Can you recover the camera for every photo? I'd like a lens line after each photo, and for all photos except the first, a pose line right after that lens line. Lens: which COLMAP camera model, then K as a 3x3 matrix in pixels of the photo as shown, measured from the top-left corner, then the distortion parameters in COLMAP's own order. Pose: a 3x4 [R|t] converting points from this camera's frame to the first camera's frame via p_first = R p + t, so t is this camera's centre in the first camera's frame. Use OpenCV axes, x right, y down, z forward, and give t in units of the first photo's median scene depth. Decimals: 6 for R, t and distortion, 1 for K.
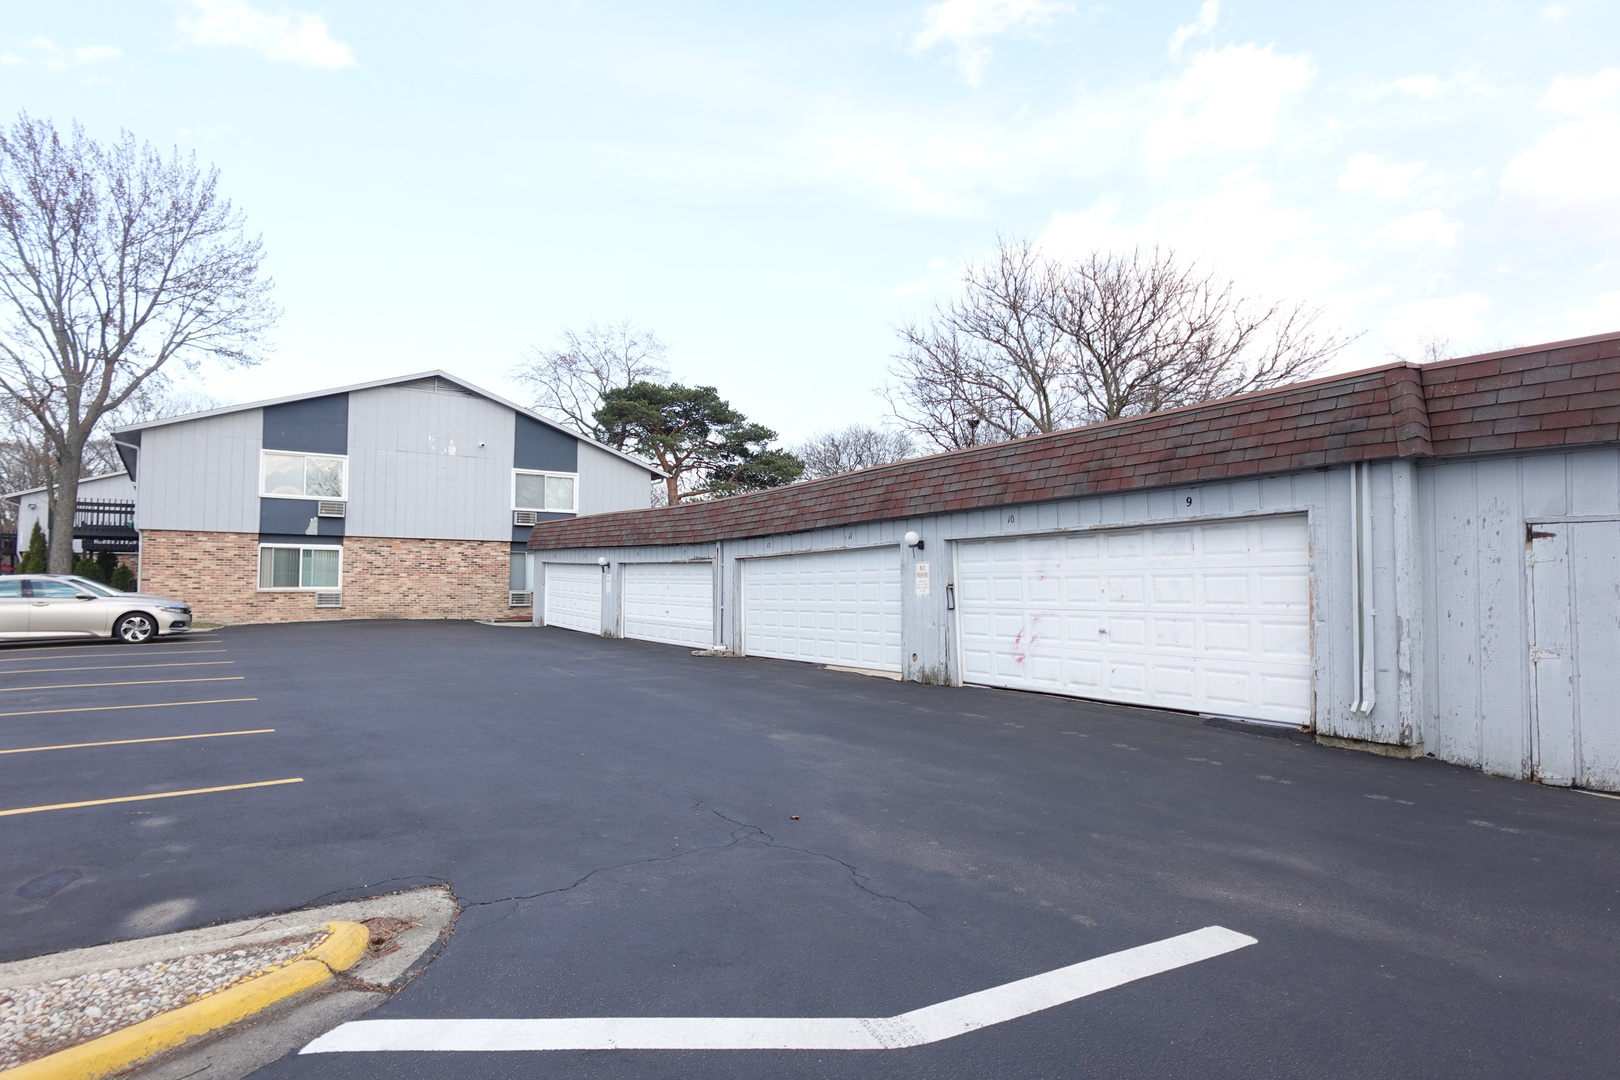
lens RADIAL K [[916.5, 0, 811.8], [0, 916.5, 542.4], [0, 0, 1]] dist [-0.005216, 0.006234]
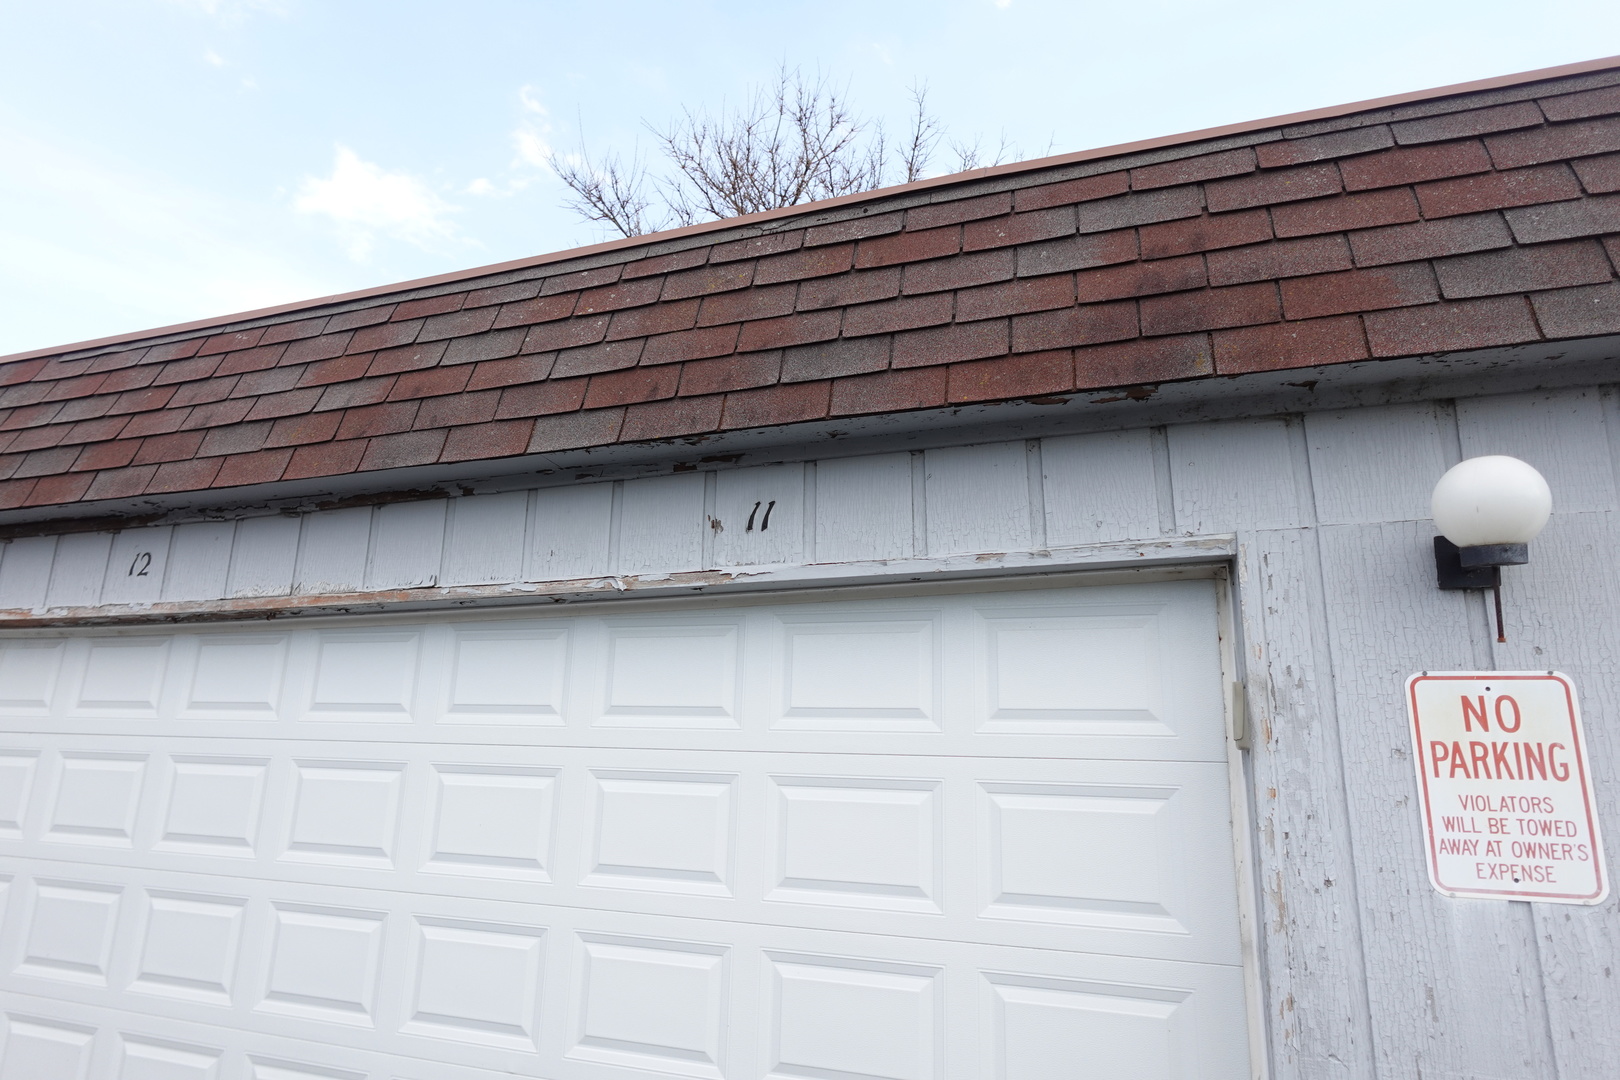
lens RADIAL K [[1051.6, 0, 775.1], [0, 1051.6, 486.0], [0, 0, 1]] dist [-0.002725, 0.000372]
pose [[0.815677, 0.188270, 0.547014, -0.073843], [-0.066811, 0.969892, -0.234191, 0.037437], [-0.574636, 0.154478, 0.803698, 0.853929]]
